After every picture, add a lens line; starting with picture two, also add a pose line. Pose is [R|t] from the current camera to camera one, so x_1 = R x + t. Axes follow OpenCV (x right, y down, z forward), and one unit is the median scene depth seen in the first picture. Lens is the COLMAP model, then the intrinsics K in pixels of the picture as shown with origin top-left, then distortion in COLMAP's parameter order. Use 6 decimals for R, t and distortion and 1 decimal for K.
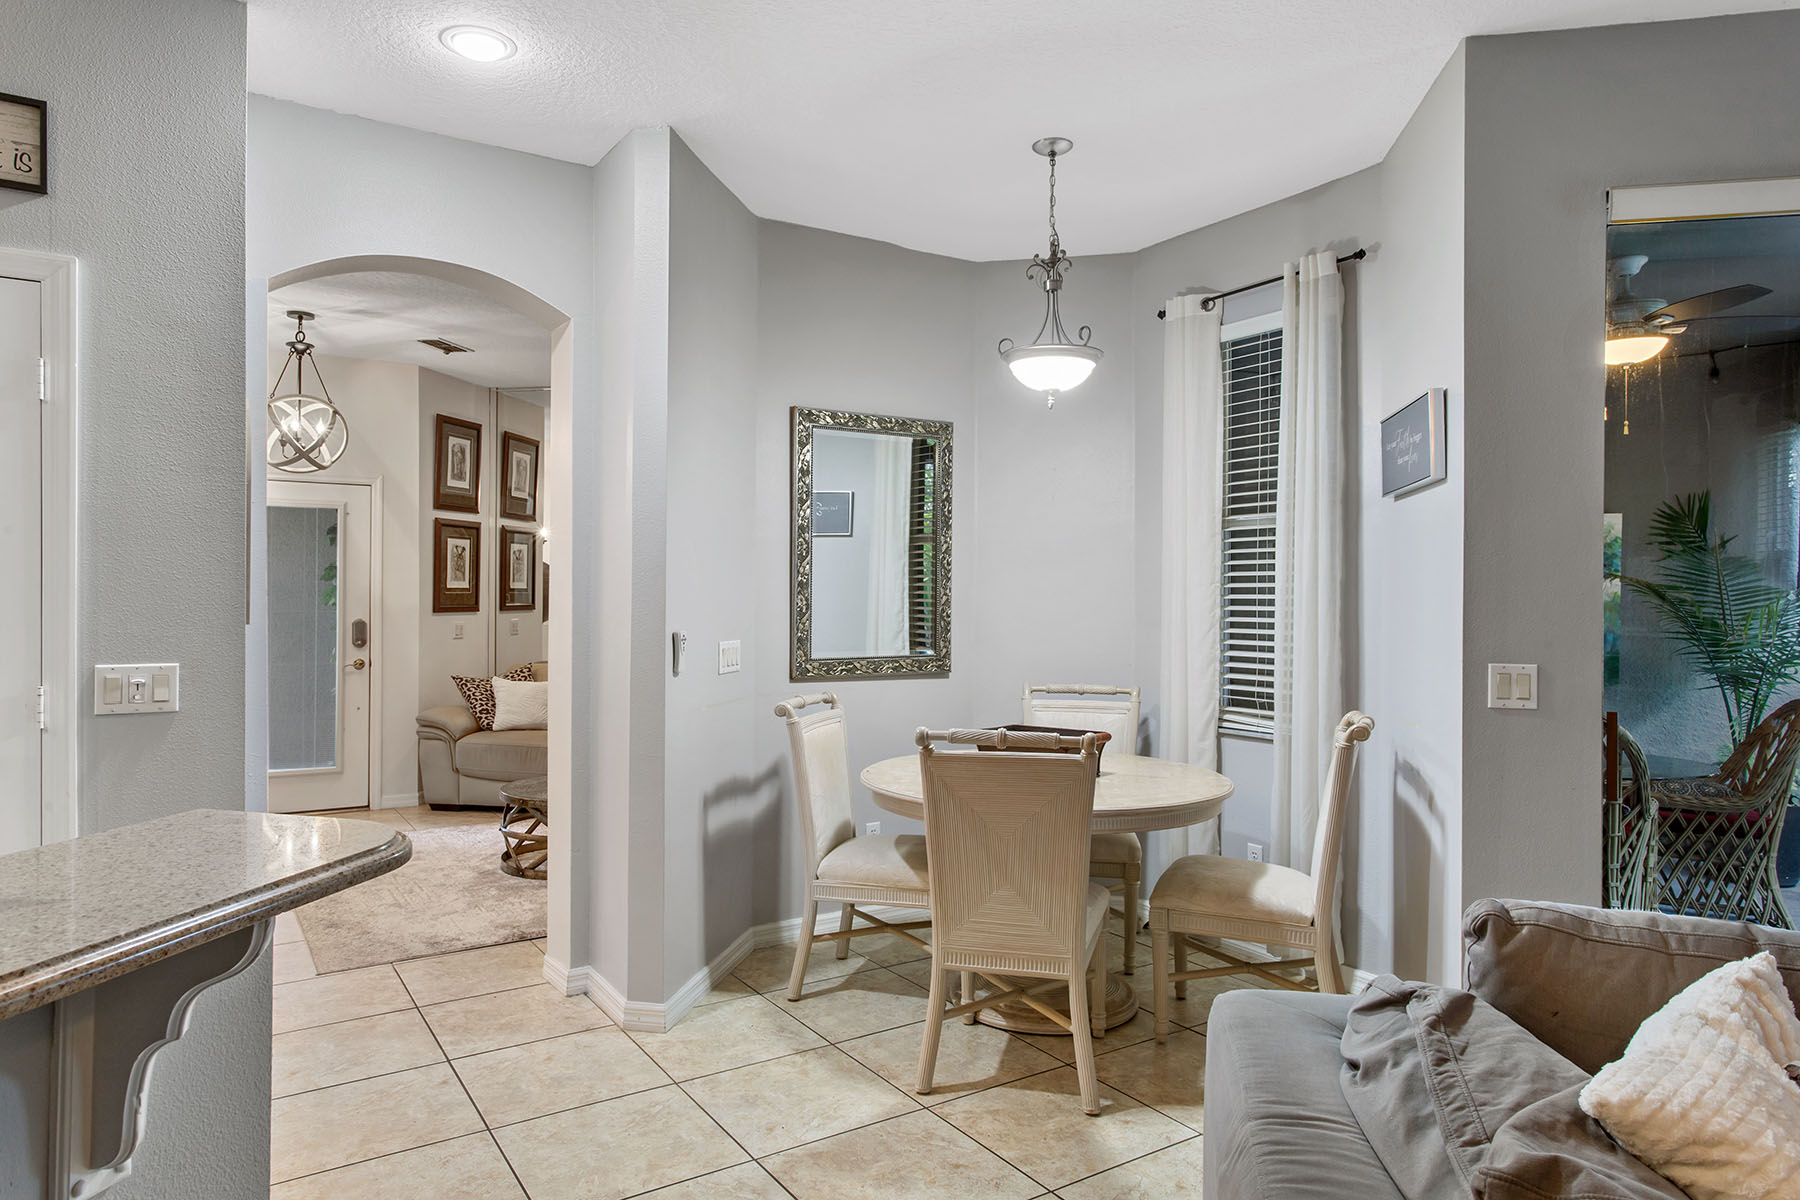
lens RADIAL K [[1127.3, 0, 896.9], [0, 1127.3, 594.1], [0, 0, 1]] dist [0.003030, 0.001237]
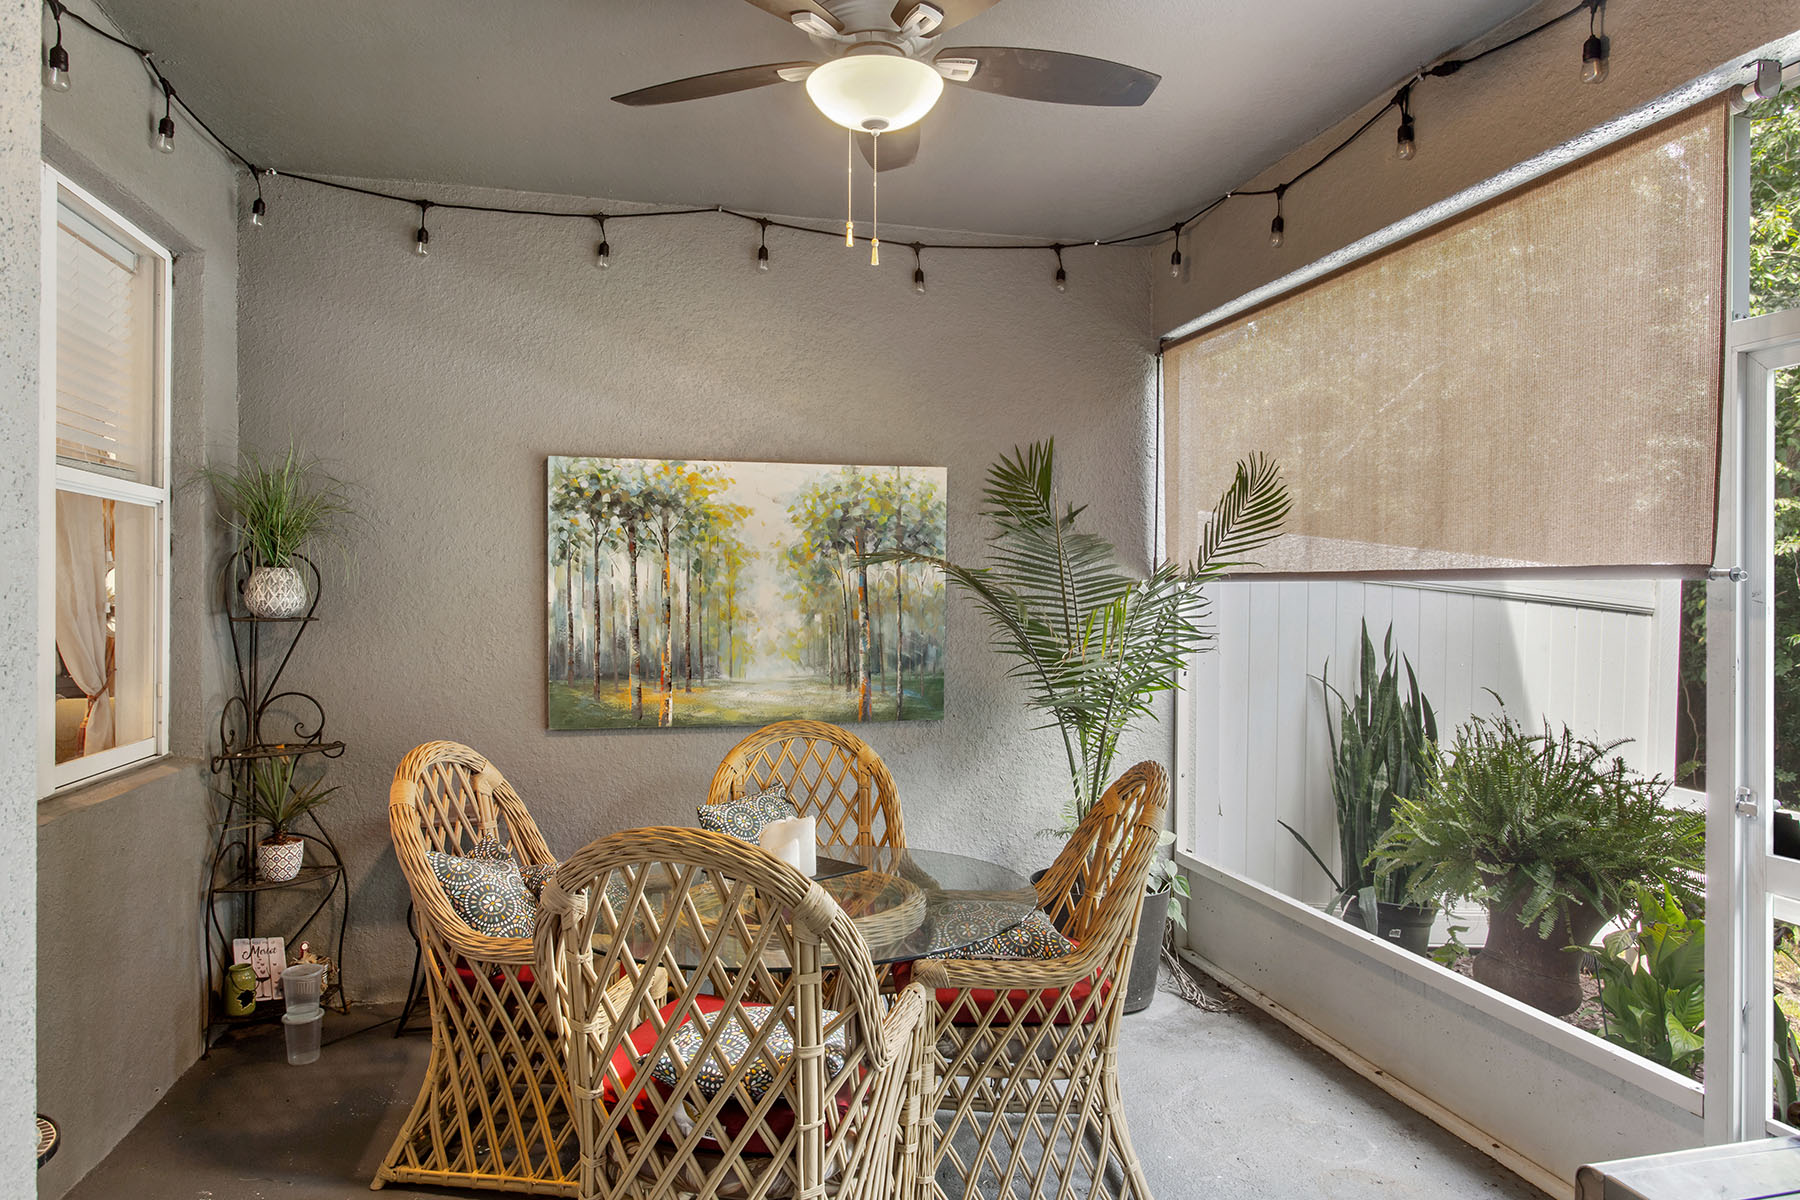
lens RADIAL K [[1127.3, 0, 896.9], [0, 1127.3, 594.1], [0, 0, 1]] dist [0.003030, 0.001237]
pose [[0.904644, -0.002194, 0.426163, 0.417954], [0.001388, 0.999997, 0.002202, 0.003699], [-0.426166, -0.001401, 0.904644, 0.511829]]
